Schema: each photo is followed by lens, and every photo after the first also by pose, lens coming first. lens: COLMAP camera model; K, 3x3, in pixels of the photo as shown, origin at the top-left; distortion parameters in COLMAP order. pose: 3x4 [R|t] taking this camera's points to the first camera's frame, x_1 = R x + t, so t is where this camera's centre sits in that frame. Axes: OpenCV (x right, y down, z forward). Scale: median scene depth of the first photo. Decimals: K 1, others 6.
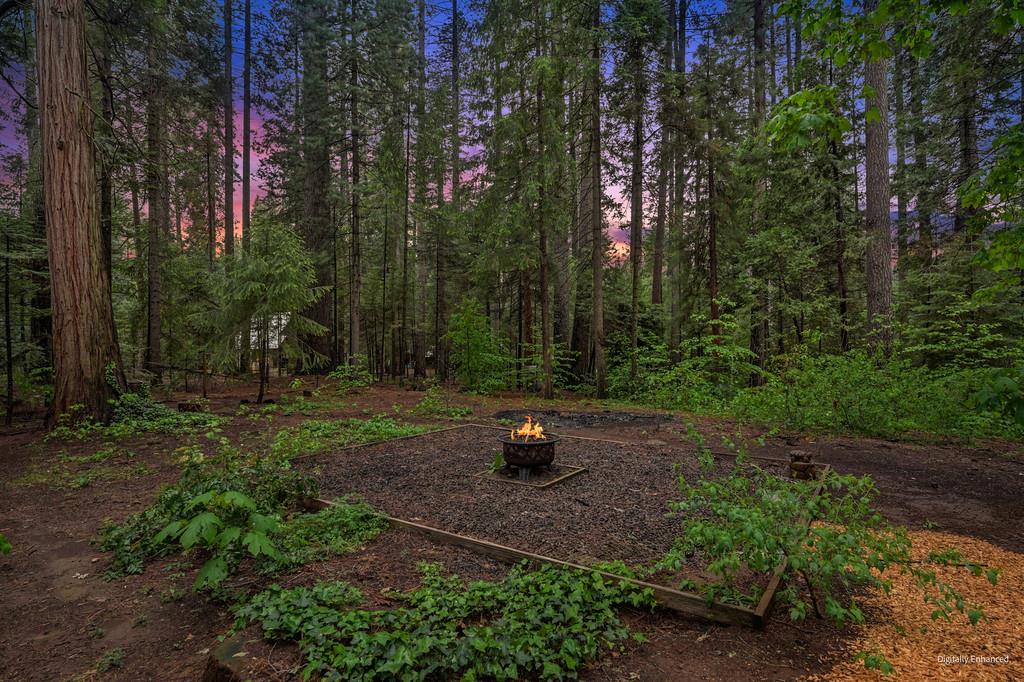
lens RADIAL K [[515.2, 0, 511.8], [0, 515.2, 340.9], [0, 0, 1]] dist [0.001233, 0.000051]
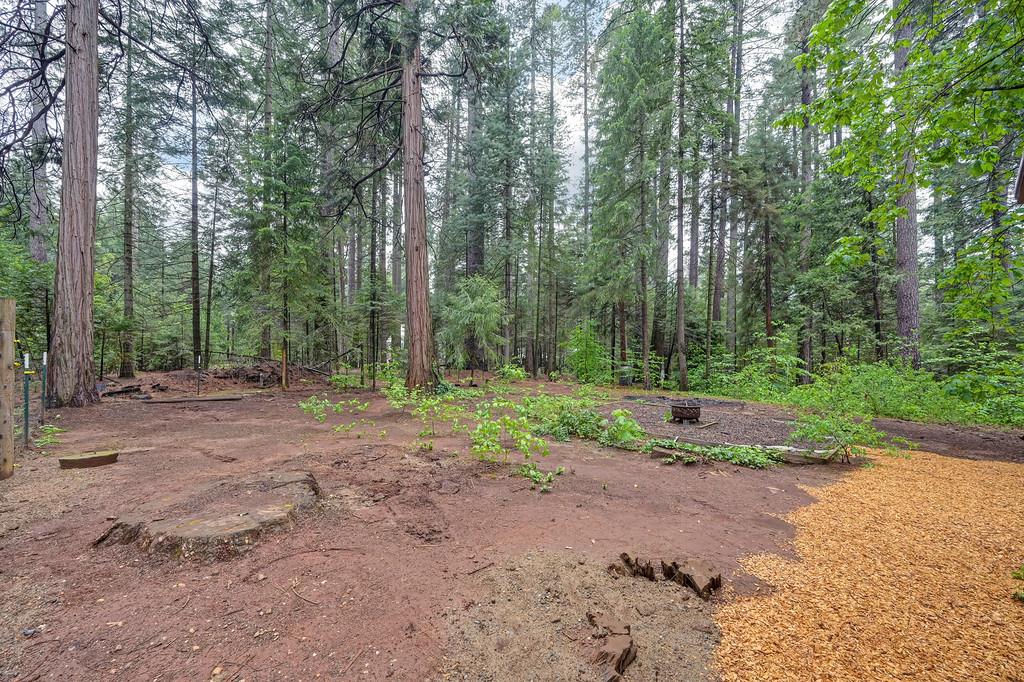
lens RADIAL K [[414.5, 0, 512.3], [0, 414.5, 341.1], [0, 0, 1]] dist [0.000591, 0.000091]
pose [[0.987386, 0.010972, -0.157953, -0.115512], [-0.012556, 0.999880, -0.009037, -0.009105], [0.157835, 0.010906, 0.987405, -0.203593]]
